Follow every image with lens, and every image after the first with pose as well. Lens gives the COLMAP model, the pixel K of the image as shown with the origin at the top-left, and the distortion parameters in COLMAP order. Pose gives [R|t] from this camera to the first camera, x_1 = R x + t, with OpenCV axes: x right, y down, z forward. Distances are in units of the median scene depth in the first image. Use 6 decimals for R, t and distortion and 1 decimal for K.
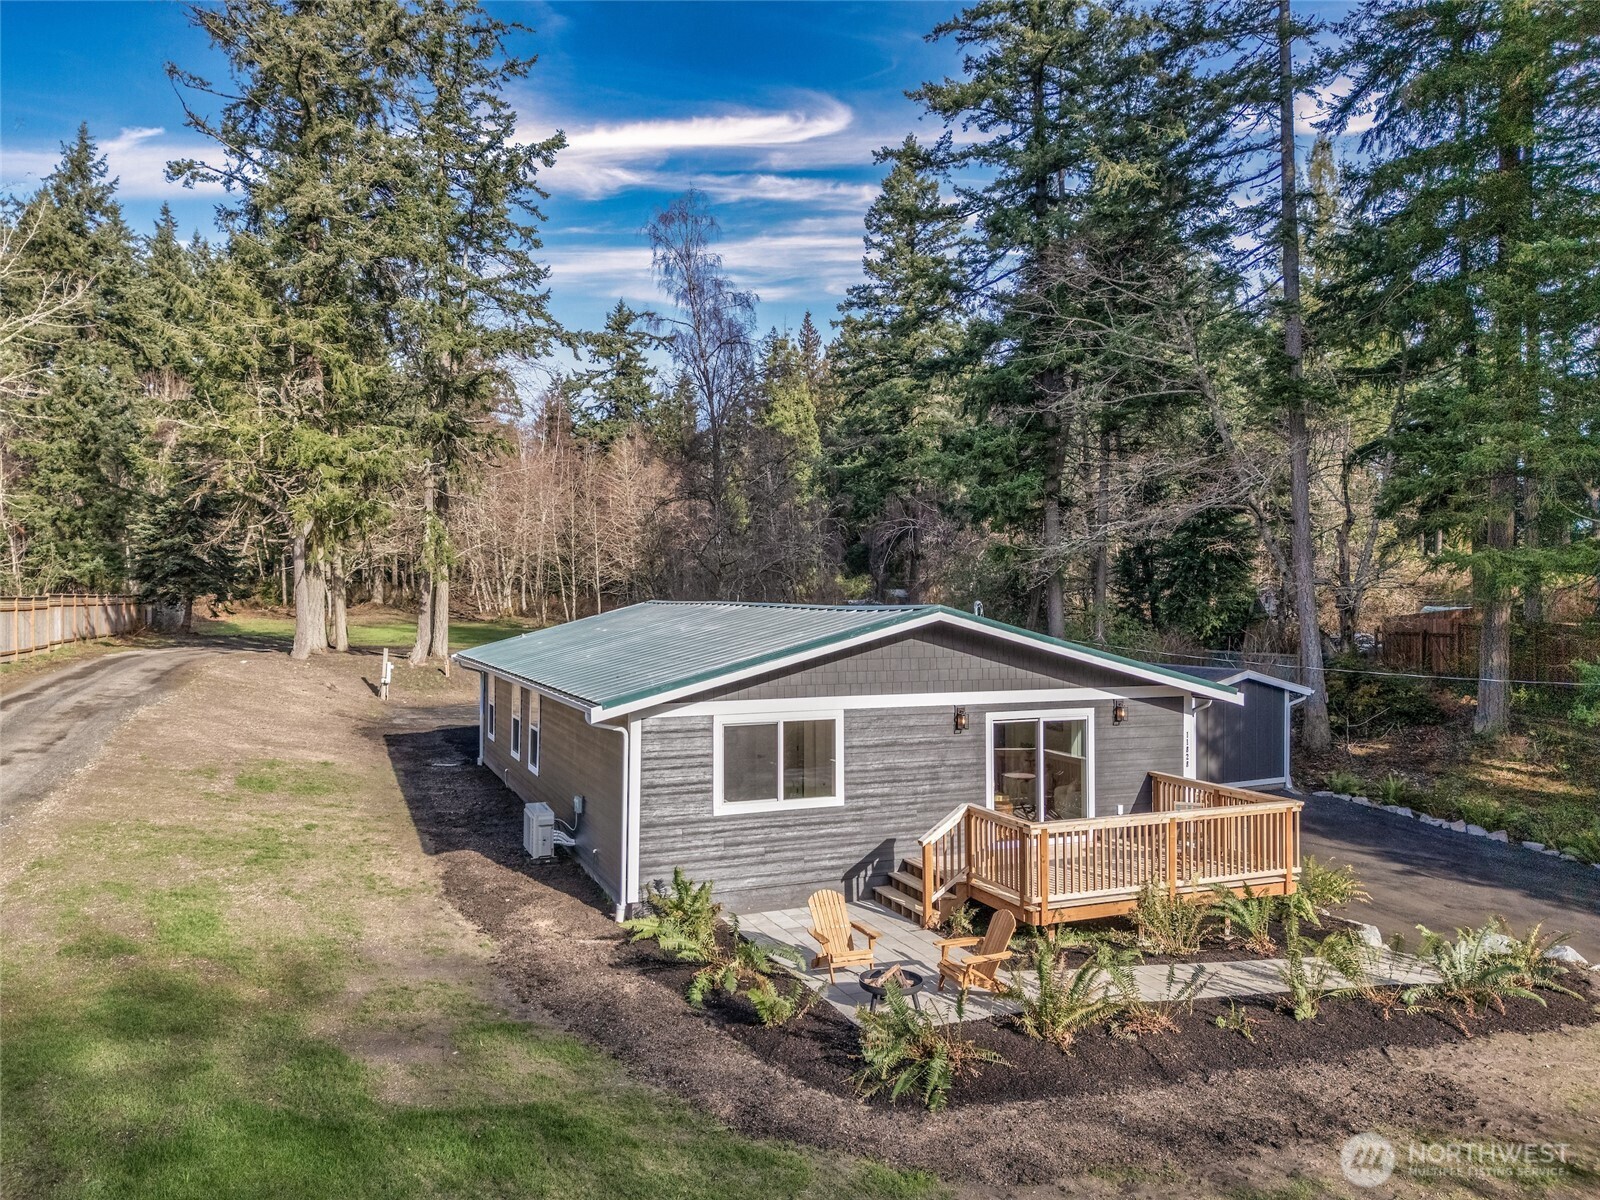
lens RADIAL K [[1178.7, 0, 795.7], [0, 1178.7, 603.1], [0, 0, 1]] dist [0.066881, -0.029588]
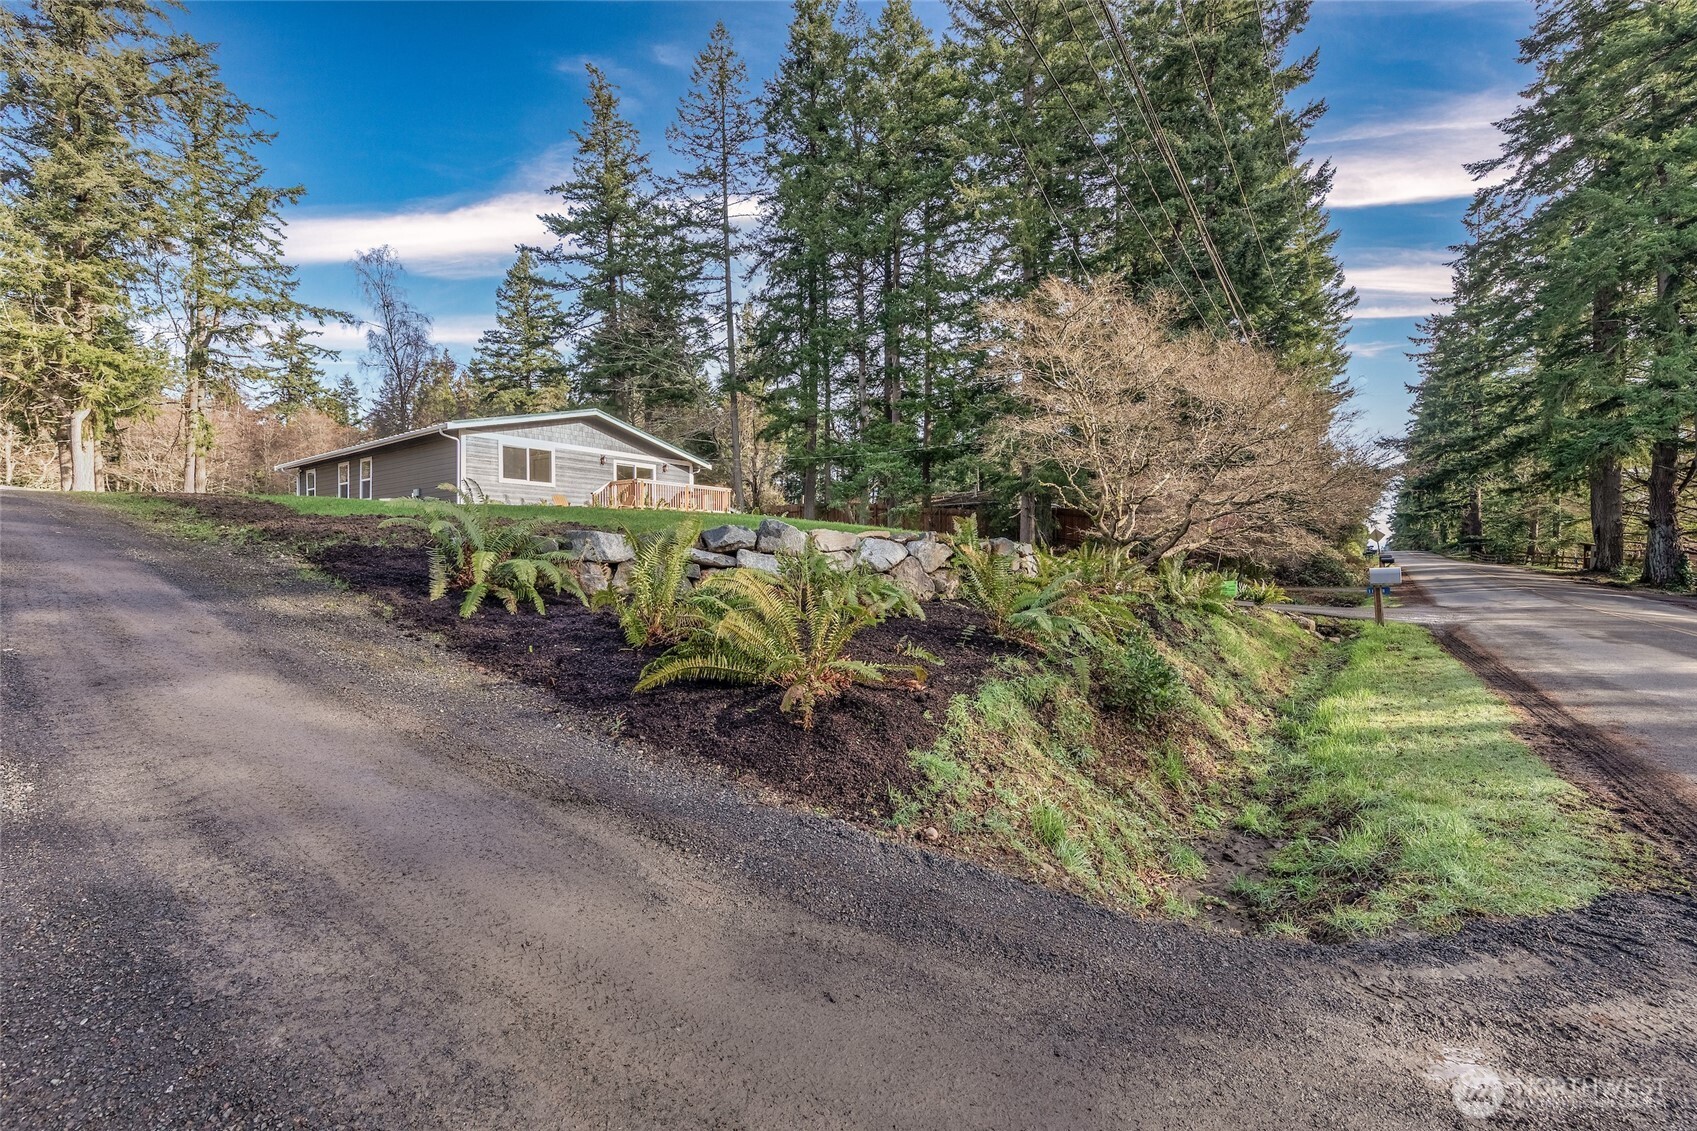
lens RADIAL K [[717.5, 0, 850.7], [0, 717.5, 570.1], [0, 0, 1]] dist [0.013118, -0.001338]
pose [[0.854506, -0.005401, 0.519413, -0.184463], [0.007104, 0.999974, -0.001290, 0.307570], [-0.519392, 0.004792, 0.854522, -0.507517]]
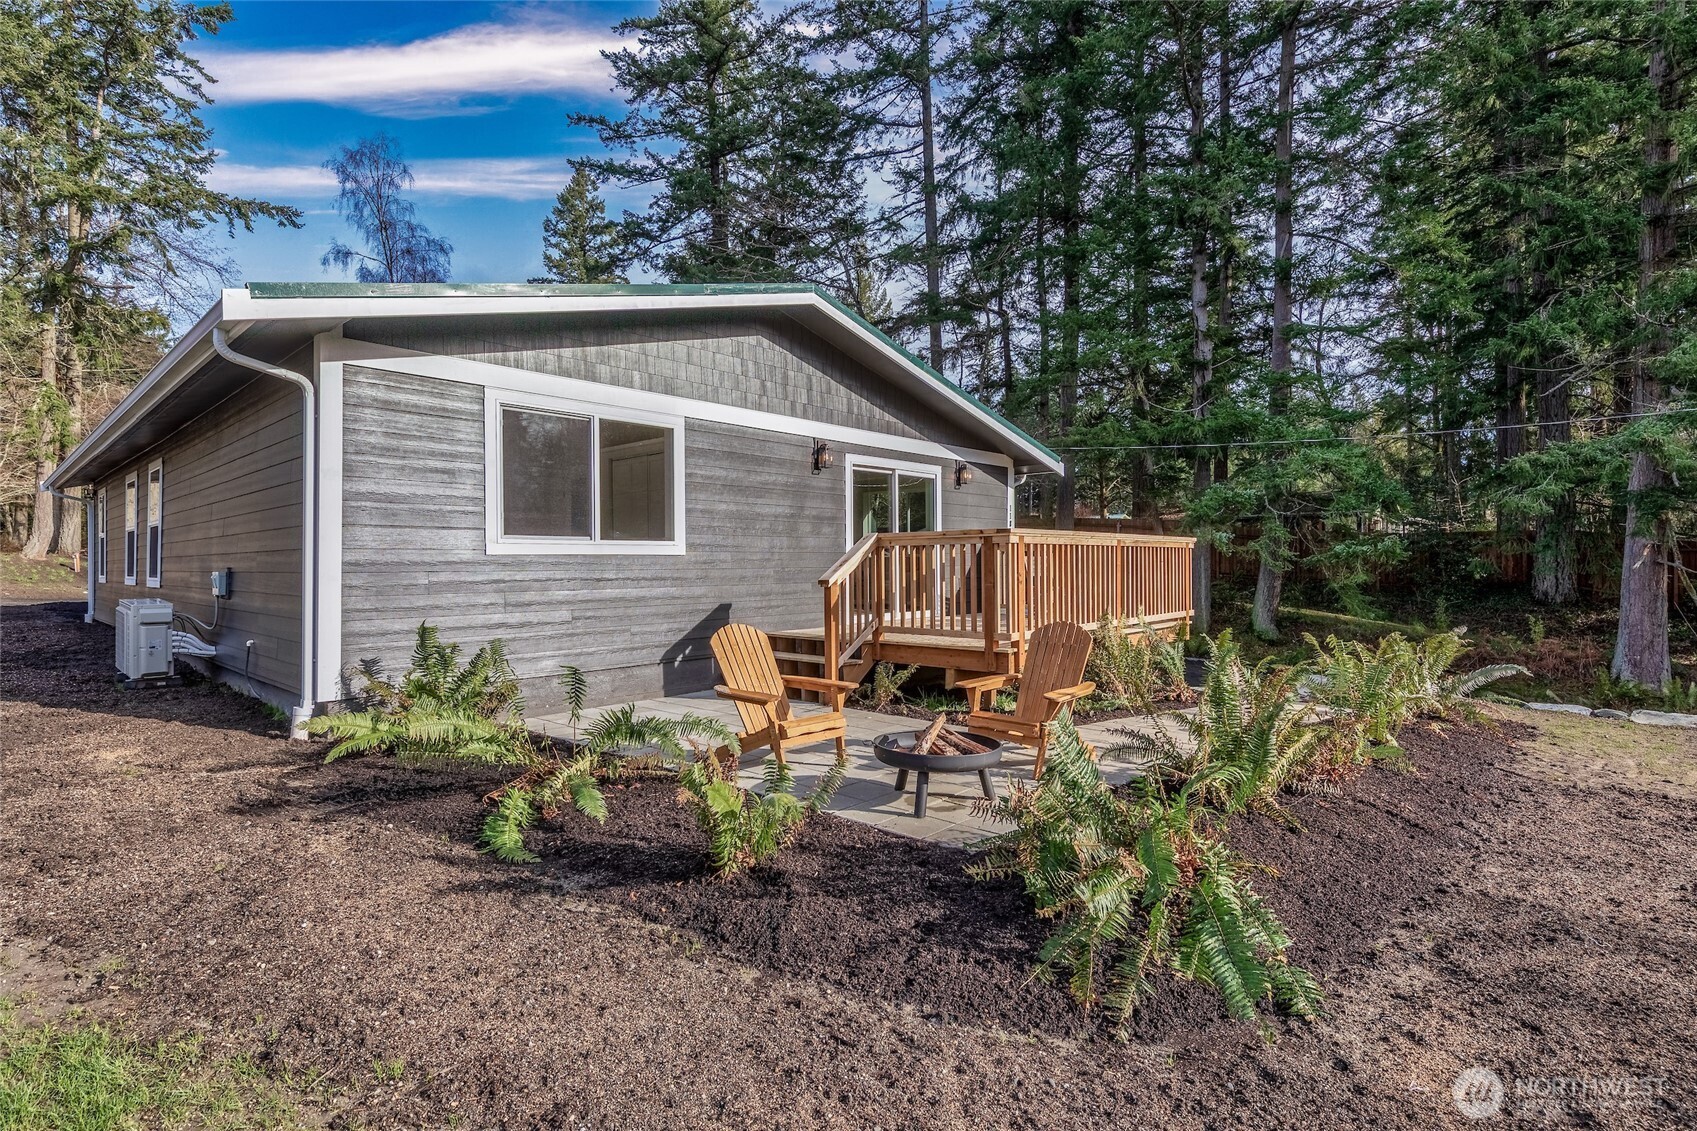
lens RADIAL K [[812.7, 0, 846.6], [0, 812.7, 568.9], [0, 0, 1]] dist [0.008836, -0.000086]
pose [[0.906156, -0.005514, 0.422908, -0.066679], [0.008435, 0.999952, -0.005034, 0.161774], [-0.422860, 0.008129, 0.906159, 0.466268]]
